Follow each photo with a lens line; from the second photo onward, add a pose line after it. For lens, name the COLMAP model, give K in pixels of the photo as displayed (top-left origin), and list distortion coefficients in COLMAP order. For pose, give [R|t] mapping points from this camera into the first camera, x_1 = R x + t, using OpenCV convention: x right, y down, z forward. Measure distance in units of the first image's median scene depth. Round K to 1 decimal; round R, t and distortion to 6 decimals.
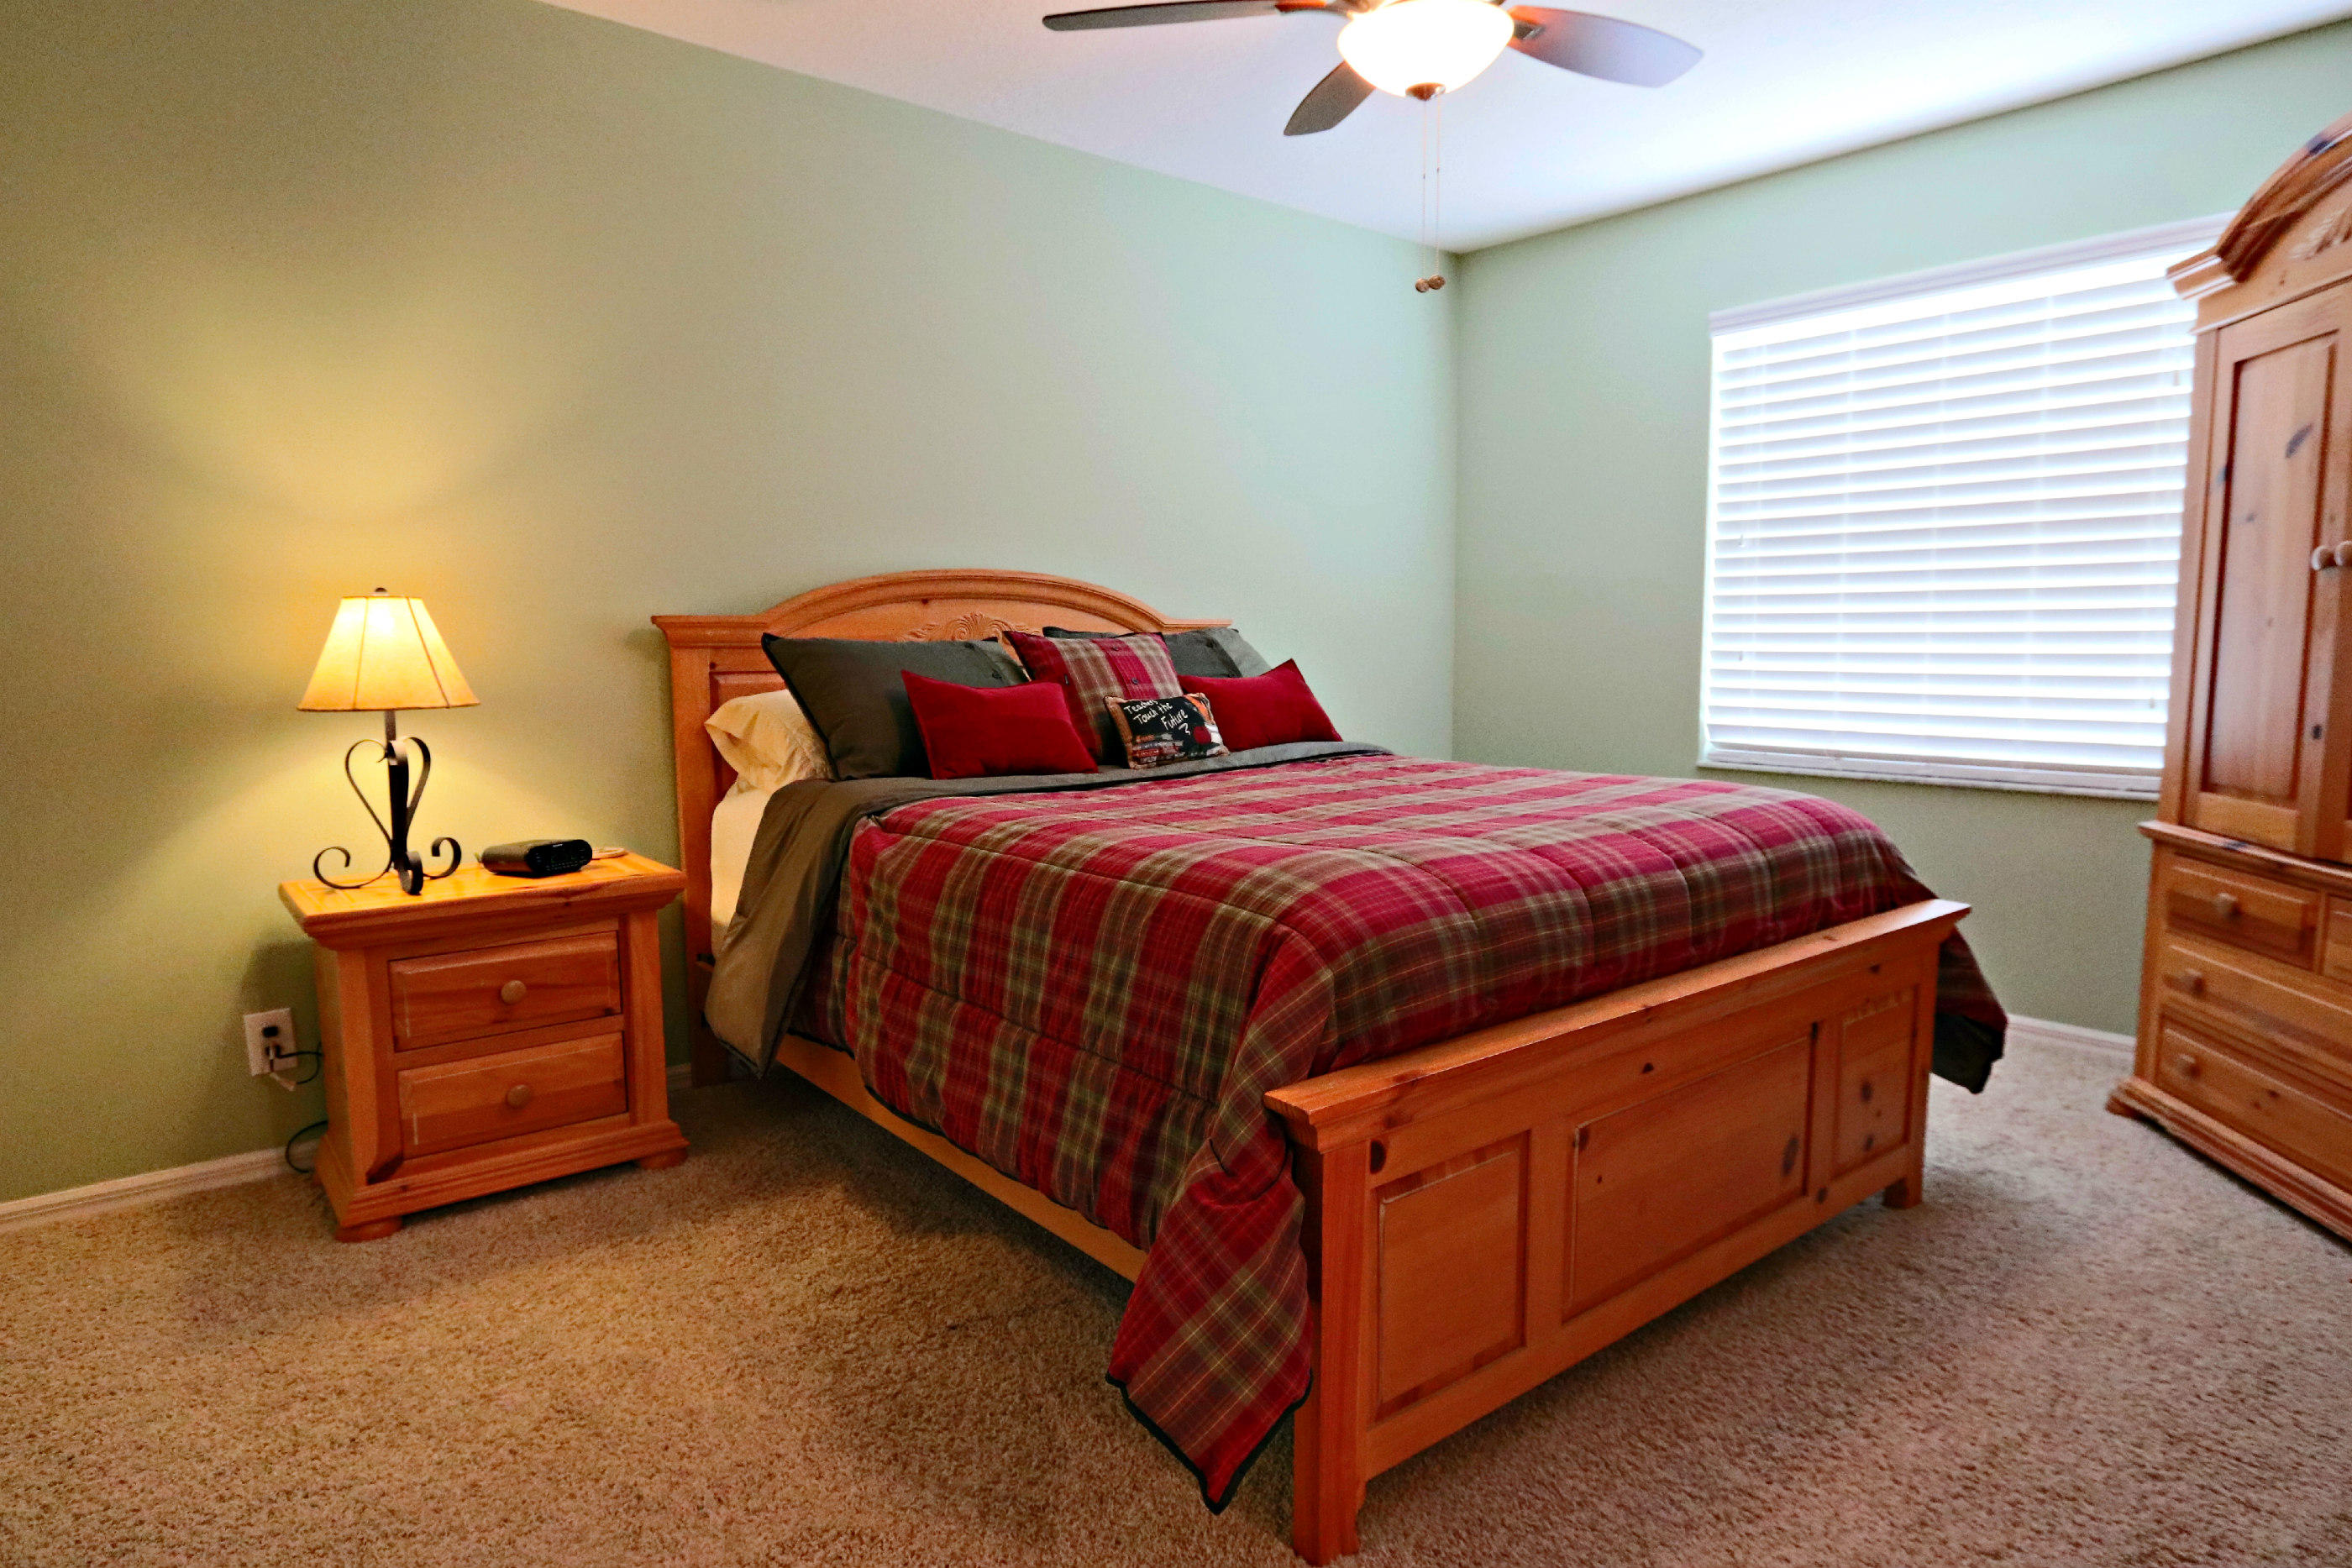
lens RADIAL K [[1308.7, 0, 1202.8], [0, 1308.7, 792.8], [0, 0, 1]] dist [-0.013899, -0.002232]
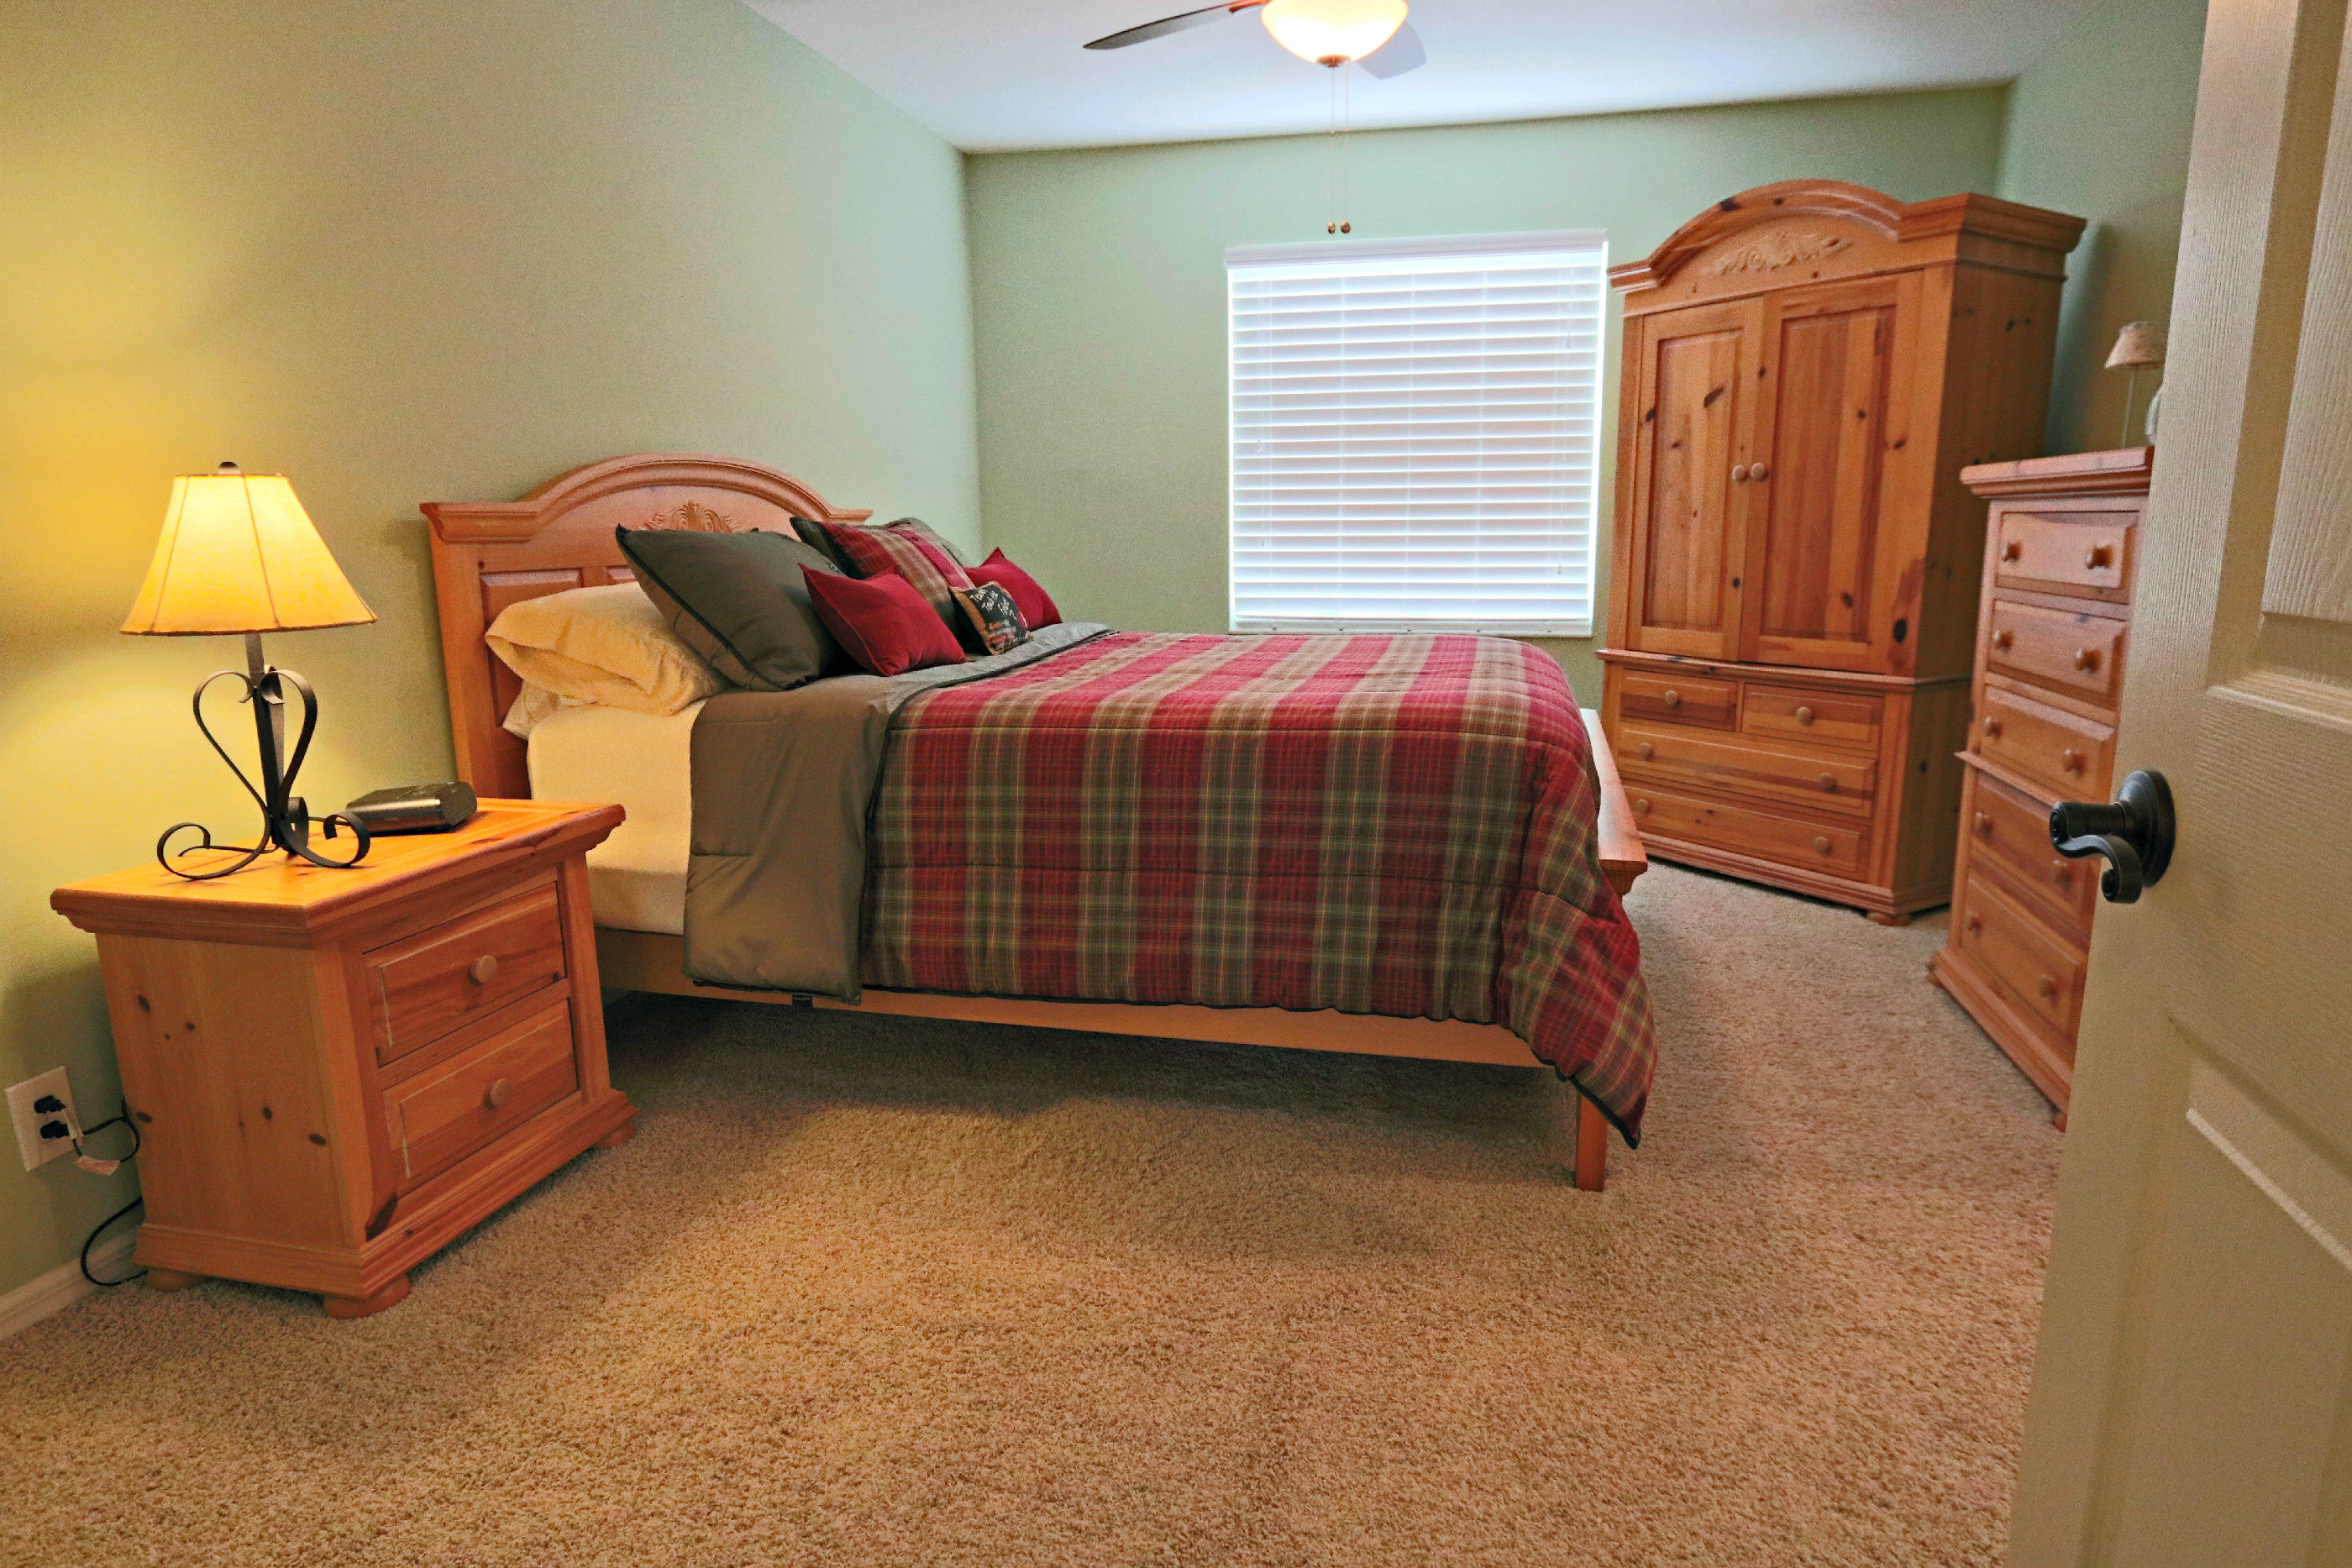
lens RADIAL K [[1308.7, 0, 1182.0], [0, 1308.7, 786.0], [0, 0, 1]] dist [-0.013899, -0.002232]
pose [[0.801380, -0.119522, 0.586093, -0.612827], [0.075672, 0.992219, 0.098875, -0.007800], [-0.593350, -0.034886, 0.804189, 0.085904]]
